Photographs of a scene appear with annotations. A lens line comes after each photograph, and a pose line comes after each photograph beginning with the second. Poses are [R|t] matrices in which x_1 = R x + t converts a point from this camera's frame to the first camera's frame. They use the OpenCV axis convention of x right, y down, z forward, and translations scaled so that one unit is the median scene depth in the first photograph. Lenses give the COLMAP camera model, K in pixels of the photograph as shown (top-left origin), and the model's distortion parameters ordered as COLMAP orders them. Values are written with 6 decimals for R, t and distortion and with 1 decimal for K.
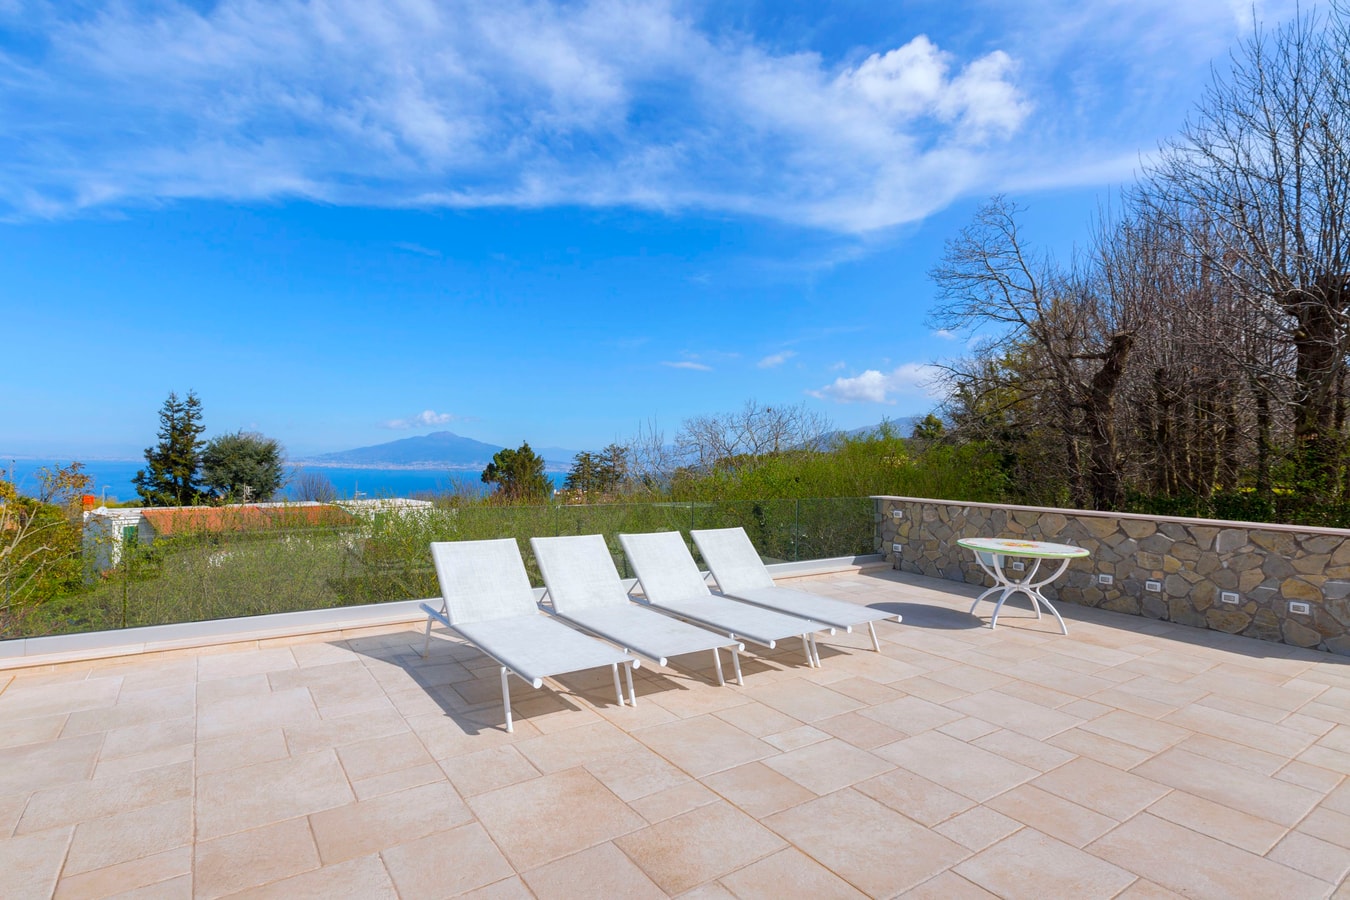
lens RADIAL K [[694.0, 0, 675.0], [0, 694.0, 450.0], [0, 0, 1]] dist [0.000796, -0.000090]
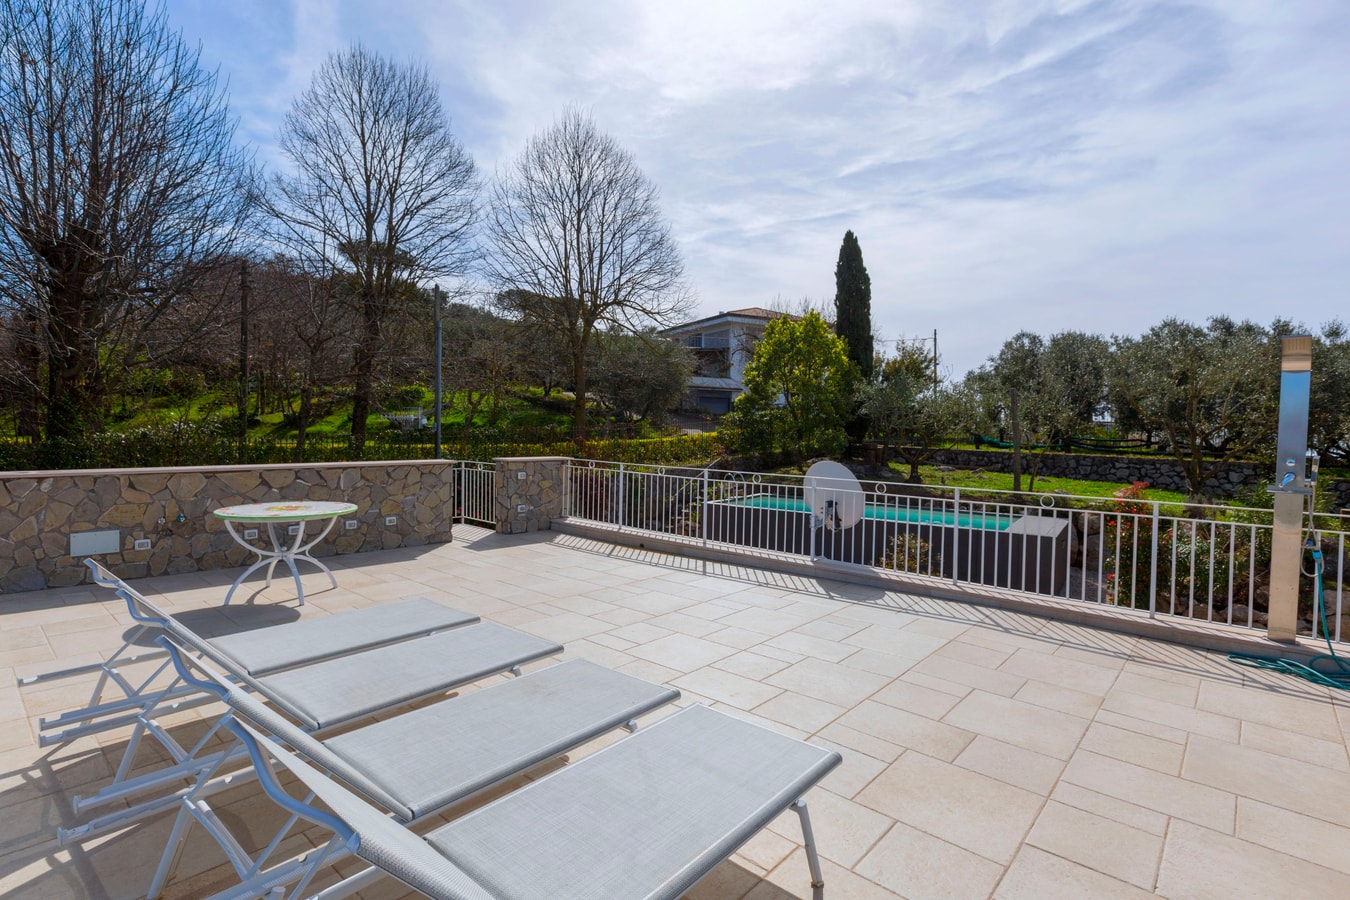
lens RADIAL K [[630.9, 0, 675.0], [0, 630.9, 450.0], [0, 0, 1]] dist [-0.001929, -0.000239]
pose [[-0.216007, -0.063145, 0.974348, -0.394556], [-0.031899, 0.997830, 0.057595, -0.000910], [-0.975871, -0.018639, -0.217552, 0.679165]]
